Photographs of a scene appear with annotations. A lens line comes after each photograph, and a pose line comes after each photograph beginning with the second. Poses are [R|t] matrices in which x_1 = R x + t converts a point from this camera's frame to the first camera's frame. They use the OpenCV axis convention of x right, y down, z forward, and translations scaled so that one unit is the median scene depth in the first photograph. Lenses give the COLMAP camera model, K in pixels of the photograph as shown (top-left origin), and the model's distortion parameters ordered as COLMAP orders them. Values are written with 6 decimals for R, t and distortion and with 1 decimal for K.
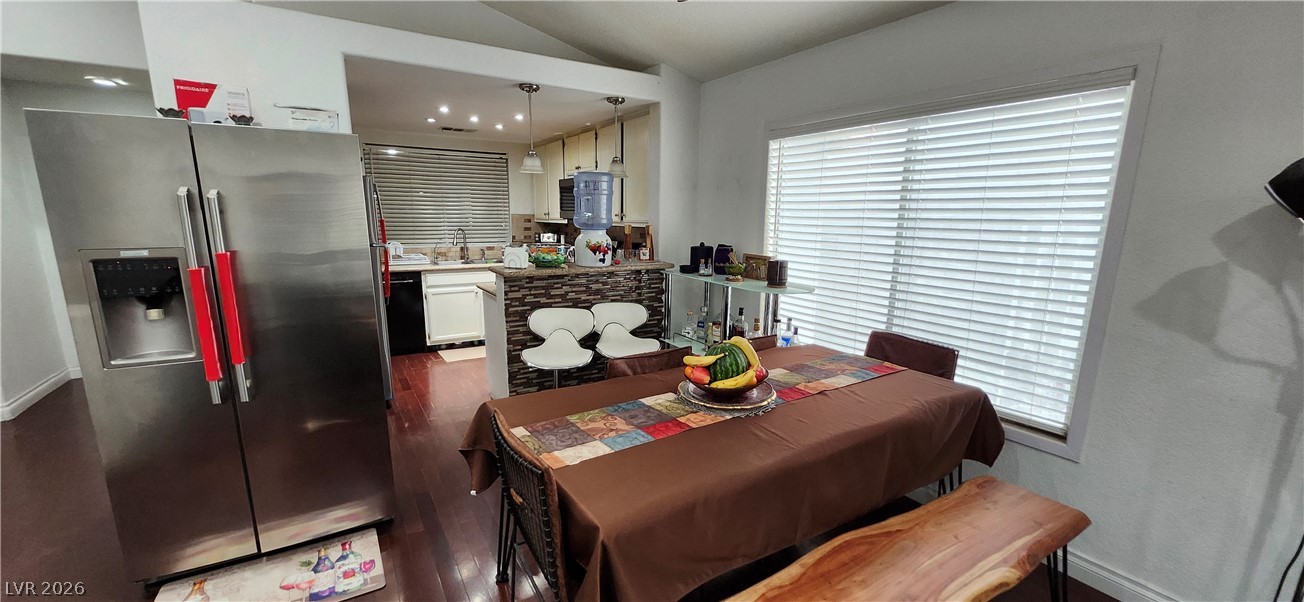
lens RADIAL K [[517.6, 0, 648.4], [0, 517.6, 317.9], [0, 0, 1]] dist [0.000850, 0.000116]
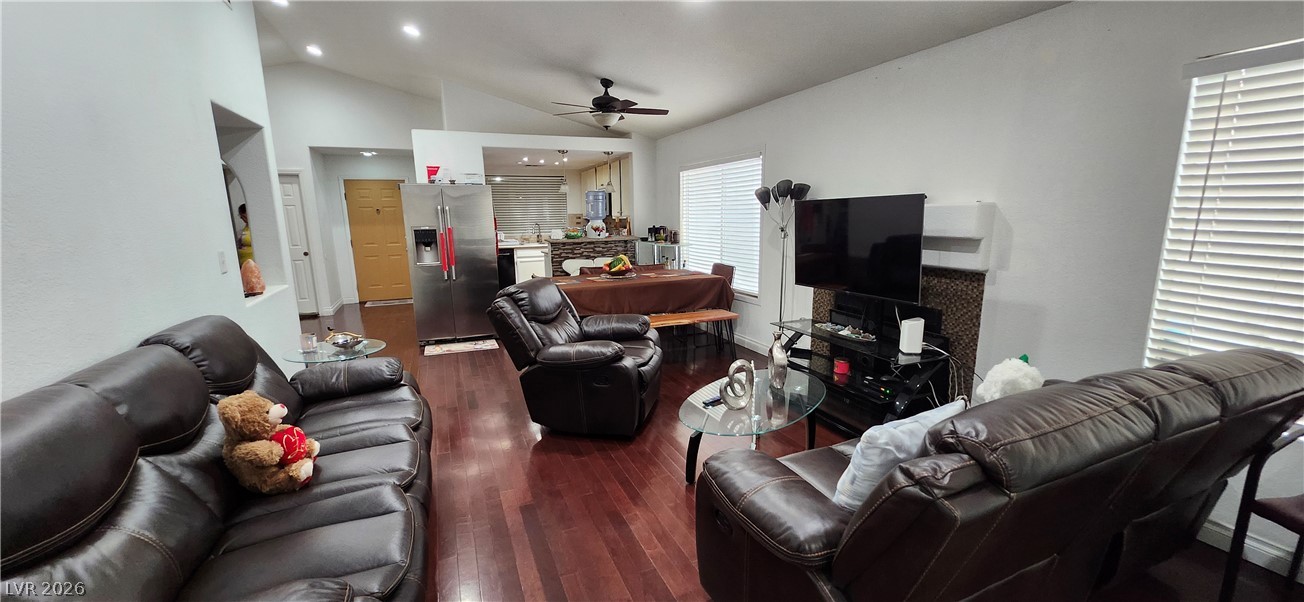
lens RADIAL K [[502.6, 0, 641.9], [0, 502.6, 308.9], [0, 0, 1]] dist [0.000071, 0.000015]
pose [[0.985671, 0.003276, -0.168647, 0.344015], [-0.005016, 0.999939, -0.009889, 0.164673], [0.168604, 0.010594, 0.985627, -0.750671]]
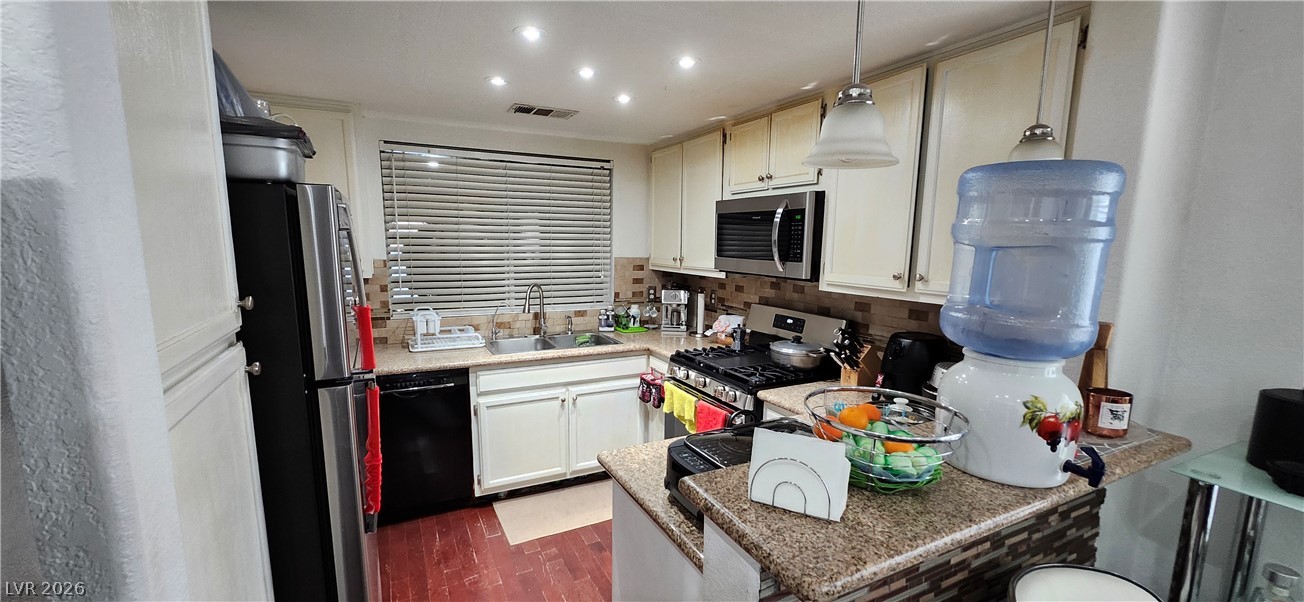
lens RADIAL K [[517.6, 0, 648.4], [0, 517.6, 317.9], [0, 0, 1]] dist [0.000850, 0.000116]
pose [[0.996202, 0.013177, -0.086069, -0.267133], [-0.017309, 0.998724, -0.047440, -0.157352], [0.085334, 0.048750, 0.995159, 0.615337]]
